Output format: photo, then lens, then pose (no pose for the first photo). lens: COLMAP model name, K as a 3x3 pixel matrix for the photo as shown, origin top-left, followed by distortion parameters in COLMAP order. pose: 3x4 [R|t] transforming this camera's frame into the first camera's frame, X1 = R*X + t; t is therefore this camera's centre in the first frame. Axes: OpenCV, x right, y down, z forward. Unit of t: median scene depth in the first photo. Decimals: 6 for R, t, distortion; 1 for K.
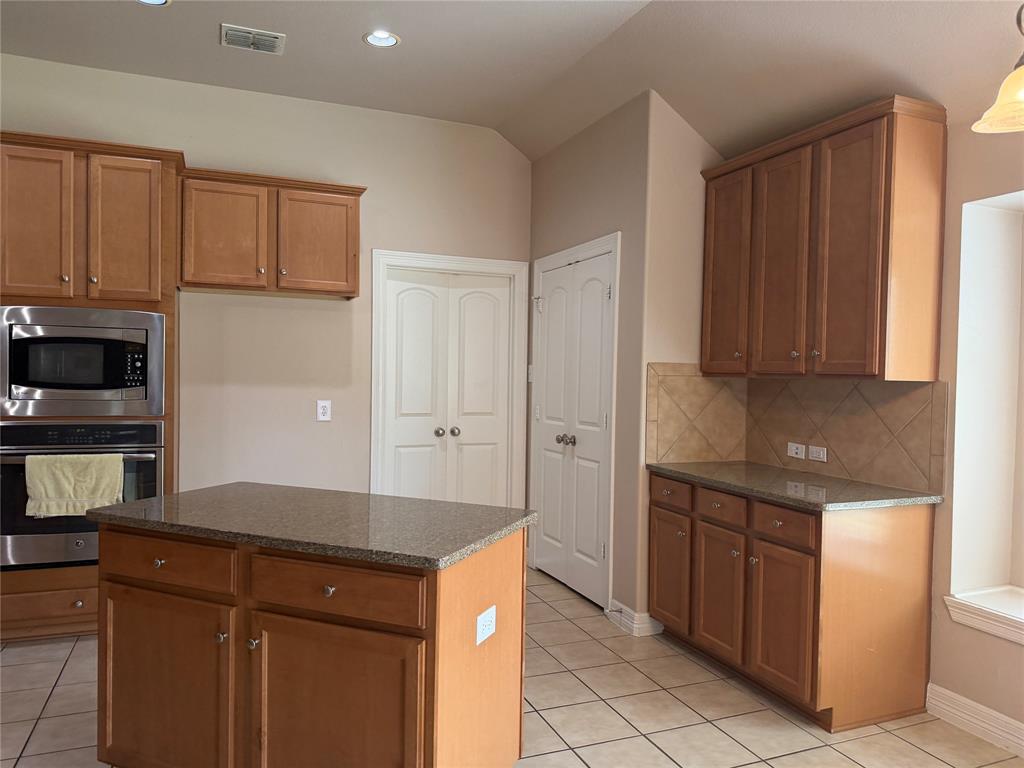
lens RADIAL K [[700.7, 0, 493.5], [0, 700.7, 387.2], [0, 0, 1]] dist [0.069294, -0.090866]
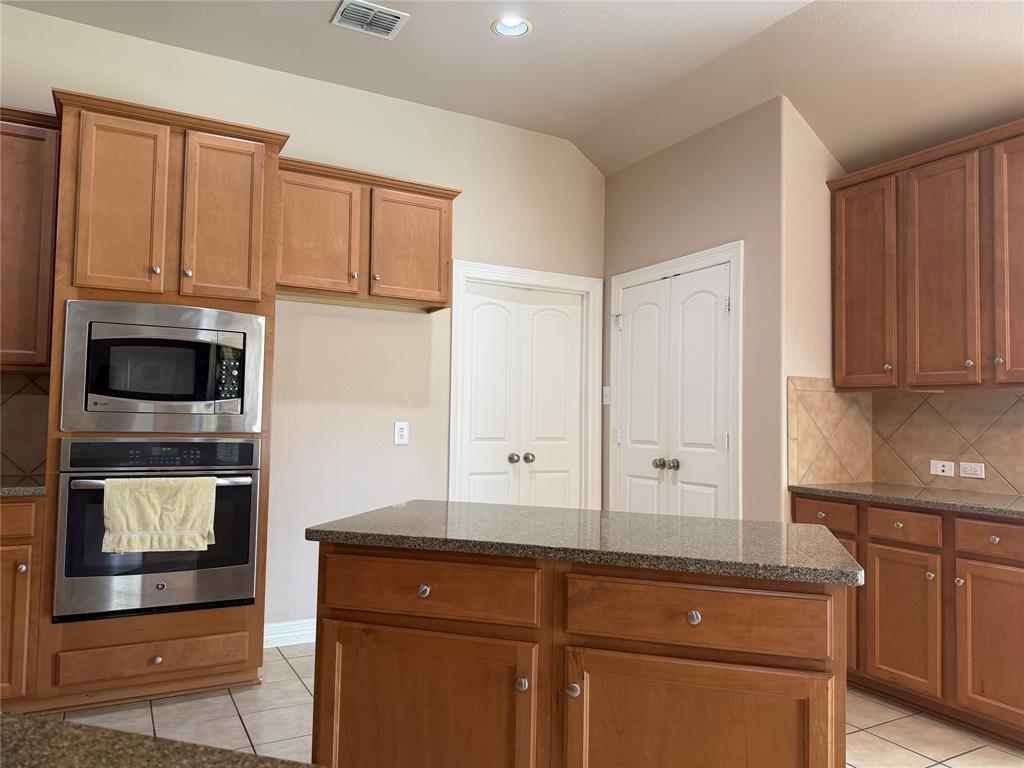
lens RADIAL K [[706.0, 0, 512.0], [0, 706.0, 384.0], [0, 0, 1]] dist [0.056447, -0.065606]
pose [[0.993323, 0.006035, 0.115204, -0.265372], [0.001564, 0.997834, -0.065764, 0.038853], [-0.115352, 0.065506, 0.991162, 0.103756]]
